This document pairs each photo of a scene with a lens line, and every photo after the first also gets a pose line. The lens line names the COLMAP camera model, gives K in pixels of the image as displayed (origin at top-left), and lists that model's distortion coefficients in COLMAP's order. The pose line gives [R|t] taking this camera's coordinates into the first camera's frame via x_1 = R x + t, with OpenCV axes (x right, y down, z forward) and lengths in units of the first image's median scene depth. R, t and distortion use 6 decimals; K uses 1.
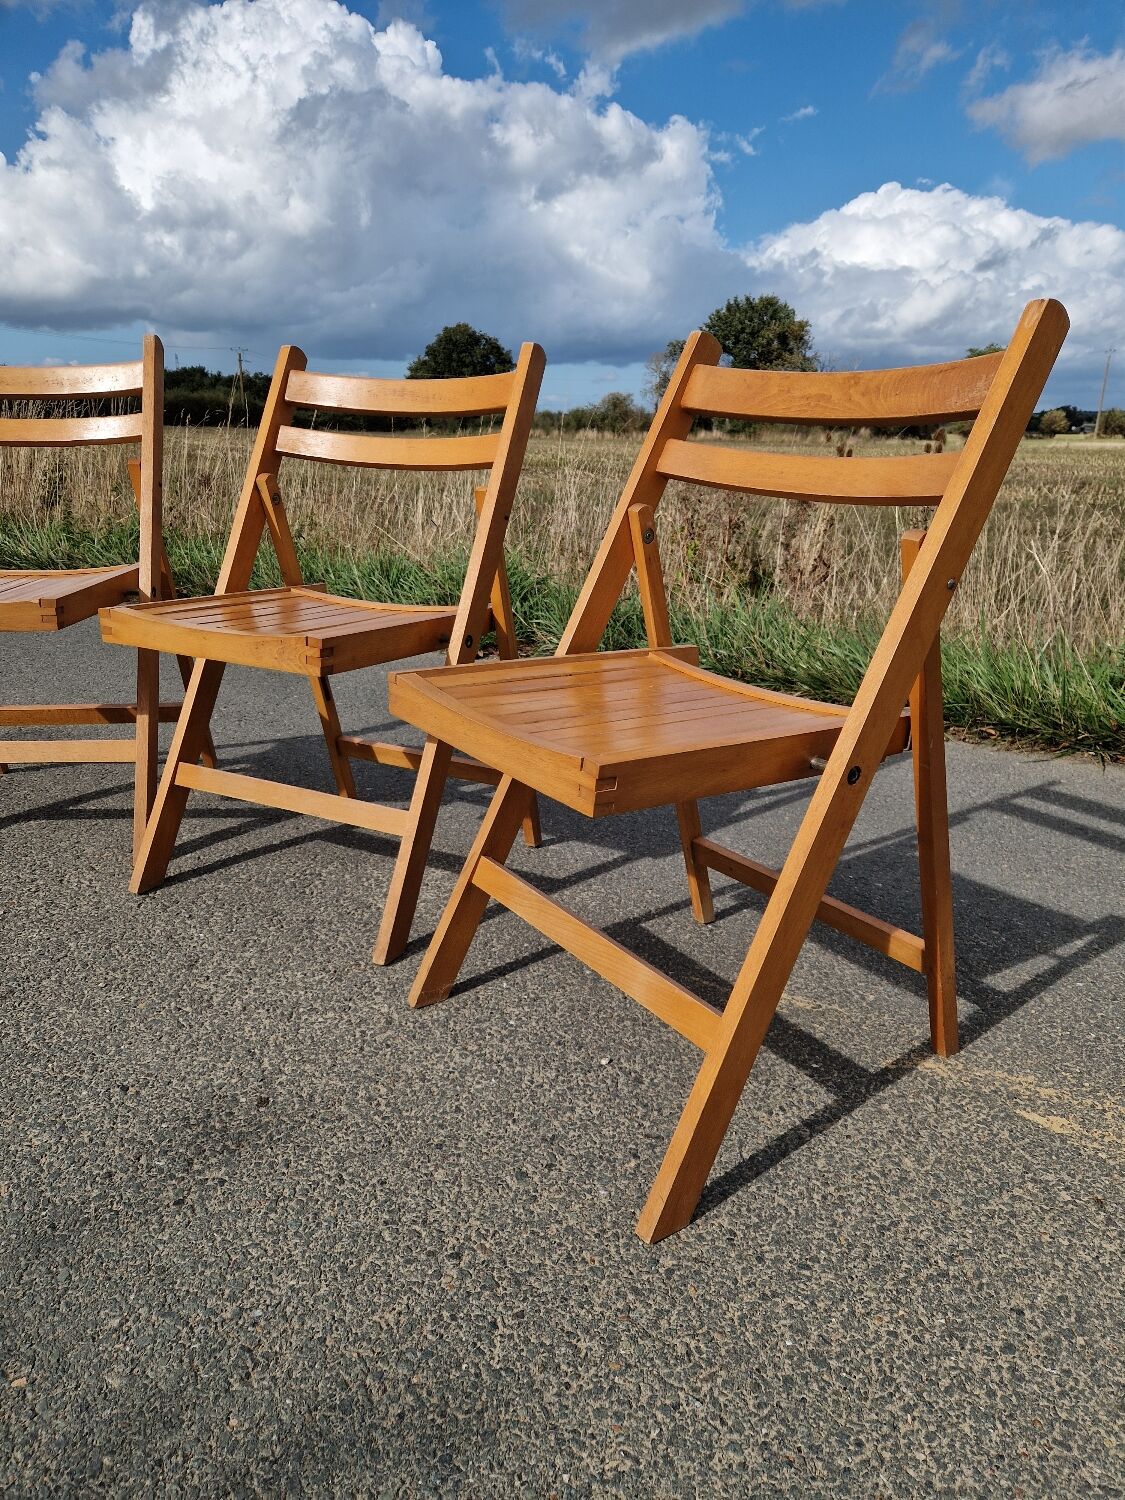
lens RADIAL K [[1011.2, 0, 564.6], [0, 1011.2, 750.6], [0, 0, 1]] dist [0.063853, -0.051989]
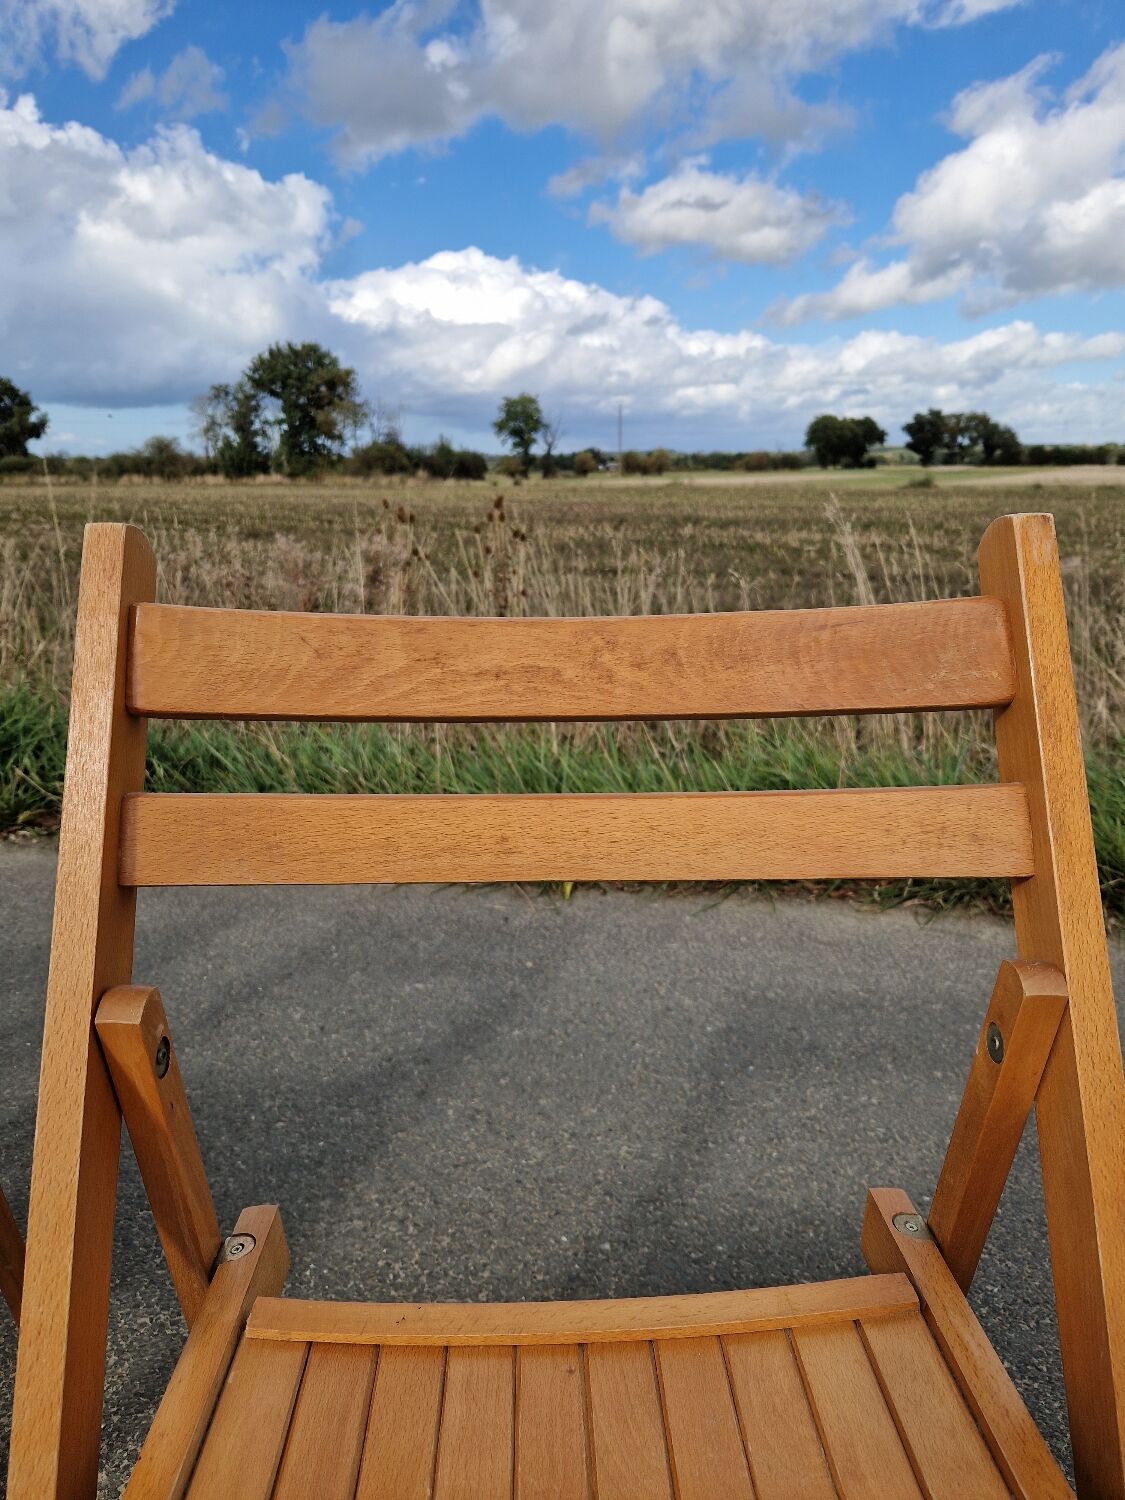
lens RADIAL K [[1028.1, 0, 553.4], [0, 1028.1, 734.2], [0, 0, 1]] dist [0.056980, -0.060403]
pose [[0.922278, -0.115321, 0.368924, 0.078541], [0.136062, 0.990227, -0.030612, -0.242863], [-0.361789, 0.078429, 0.928955, 0.443199]]
